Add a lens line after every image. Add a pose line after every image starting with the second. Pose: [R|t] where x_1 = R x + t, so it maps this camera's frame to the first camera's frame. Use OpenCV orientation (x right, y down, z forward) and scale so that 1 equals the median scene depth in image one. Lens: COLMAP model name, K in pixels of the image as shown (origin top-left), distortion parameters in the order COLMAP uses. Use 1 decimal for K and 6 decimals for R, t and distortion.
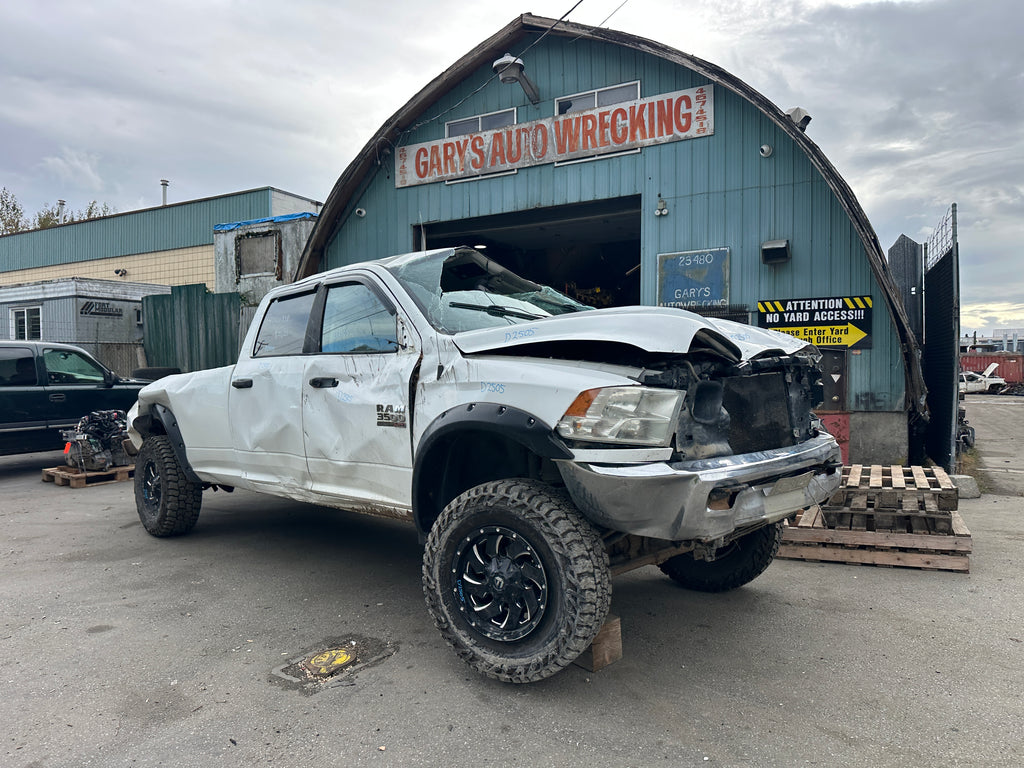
lens RADIAL K [[720.0, 0, 531.8], [0, 720.0, 380.8], [0, 0, 1]] dist [0.106849, -0.164033]
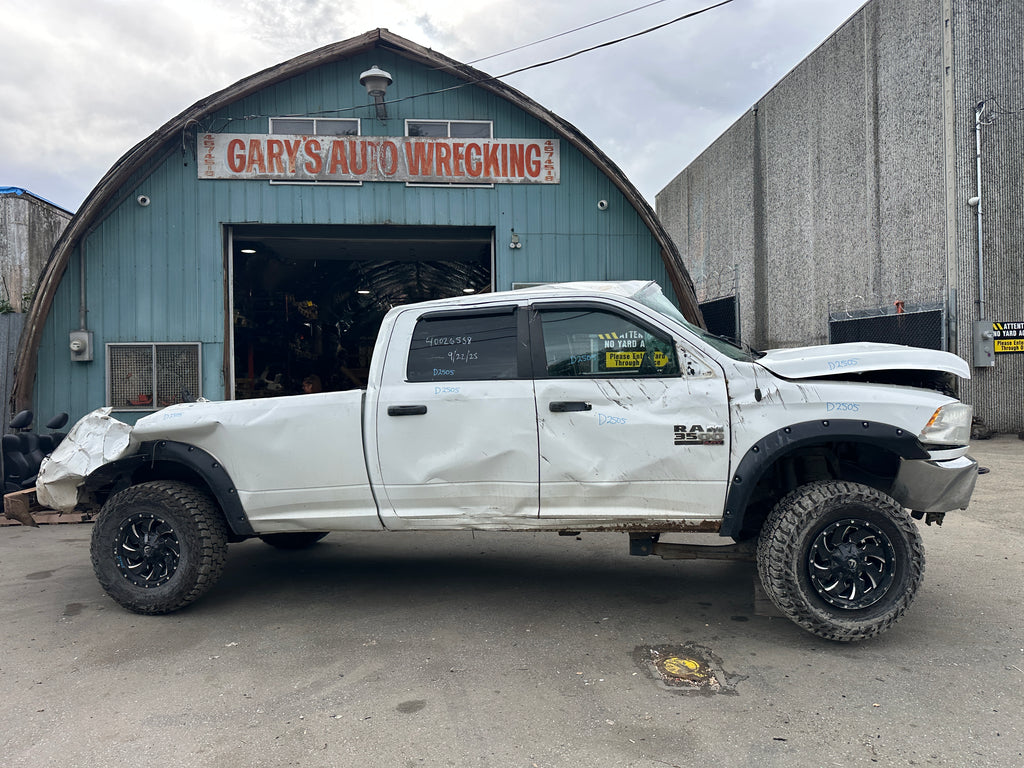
lens RADIAL K [[694.3, 0, 534.3], [0, 694.3, 396.8], [0, 0, 1]] dist [0.077150, -0.097747]
pose [[0.820345, -0.019419, 0.571539, -0.435275], [0.018034, 0.999805, 0.008085, -0.009737], [-0.571585, 0.003675, 0.820535, 0.119211]]
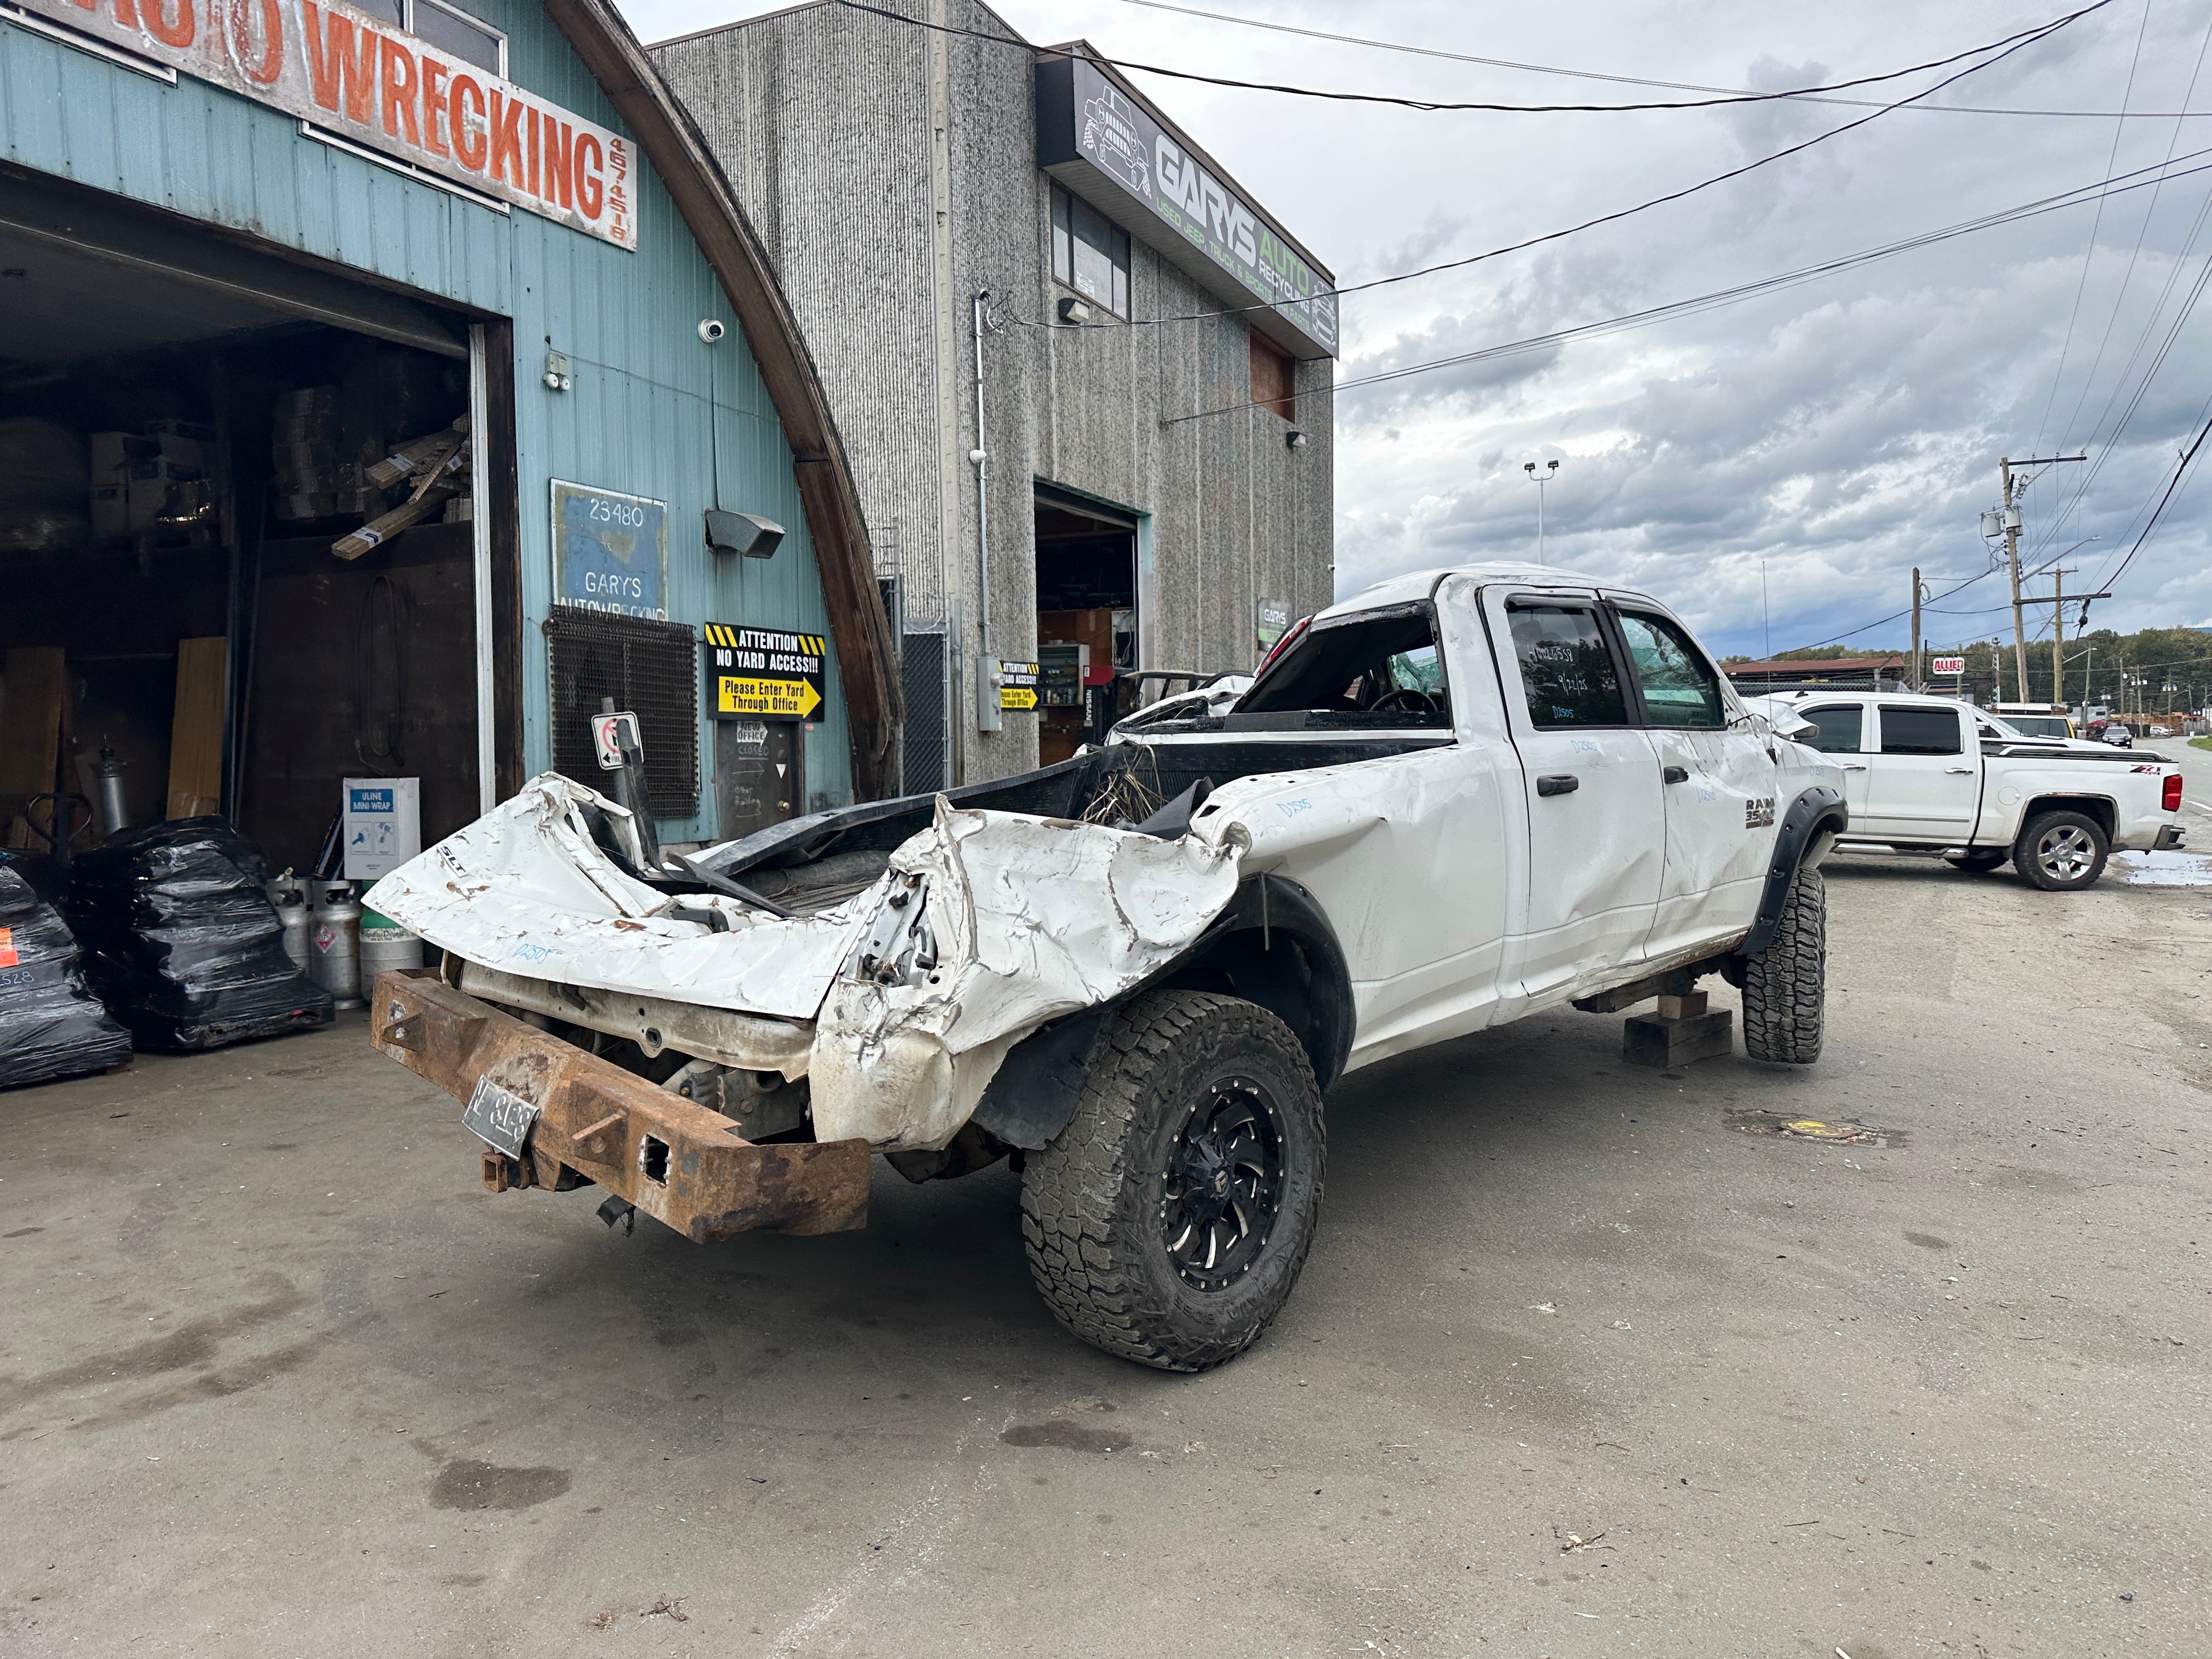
lens RADIAL K [[1501.0, 0, 1106.0], [0, 1501.0, 829.5], [0, 0, 1]] dist [0.041561, -0.056575]
pose [[-0.040336, -0.049053, 0.997981, -0.771598], [0.017433, 0.998608, 0.049788, -0.011396], [-0.999034, 0.019406, -0.039425, 0.765253]]
